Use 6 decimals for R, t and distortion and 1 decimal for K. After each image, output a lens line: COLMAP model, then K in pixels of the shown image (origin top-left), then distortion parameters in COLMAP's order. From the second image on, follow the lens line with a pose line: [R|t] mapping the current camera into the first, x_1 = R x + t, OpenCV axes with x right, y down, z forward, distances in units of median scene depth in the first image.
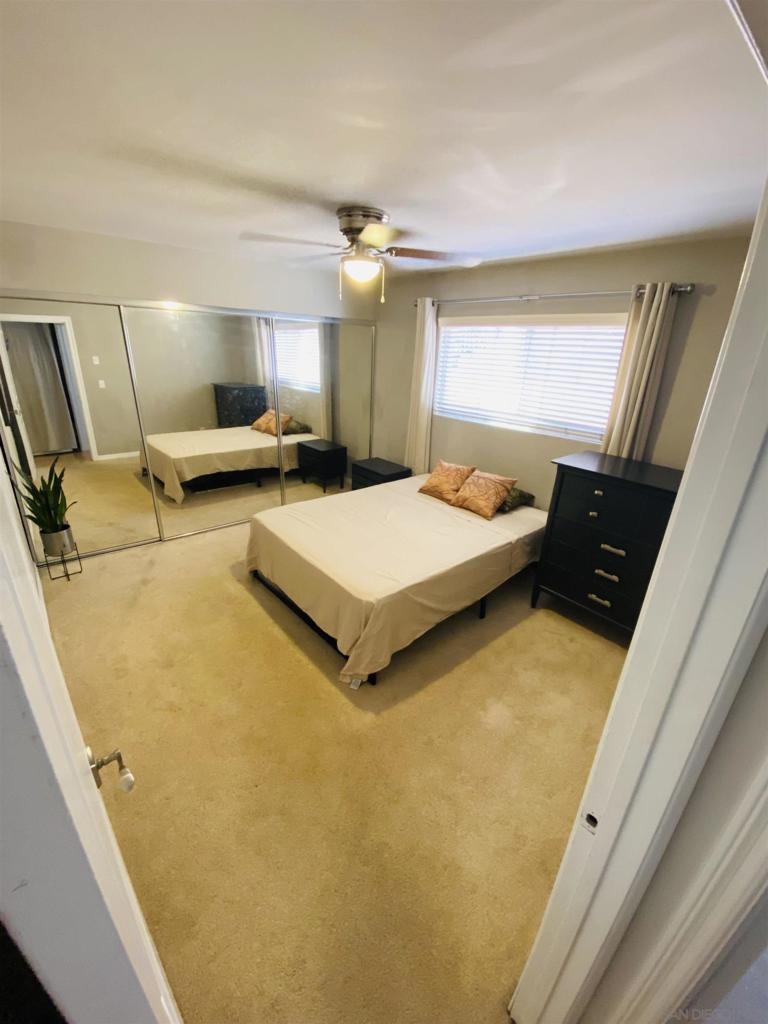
lens RADIAL K [[417.2, 0, 386.6], [0, 417.2, 513.3], [0, 0, 1]] dist [0.045725, -0.031359]
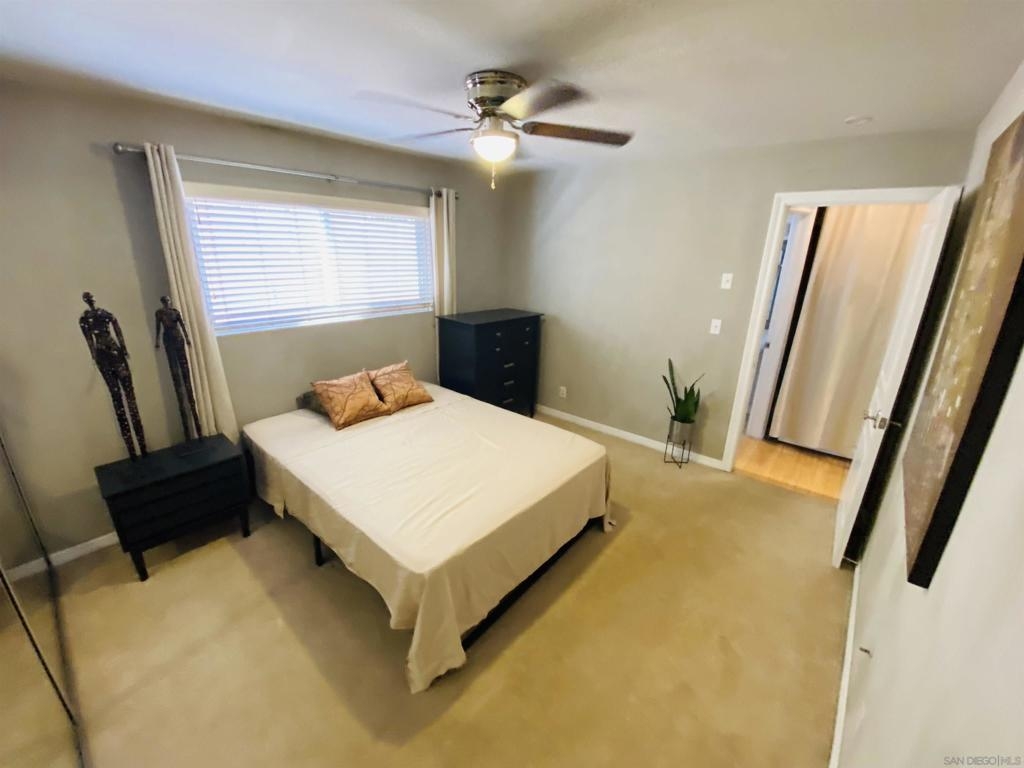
lens RADIAL K [[417.2, 0, 506.3], [0, 417.2, 385.8], [0, 0, 1]] dist [0.045725, -0.031359]
pose [[-0.148375, -0.349195, 0.925228, -0.682220], [0.345420, 0.858358, 0.379351, -0.325378], [-0.926644, 0.375879, -0.006740, 0.785946]]
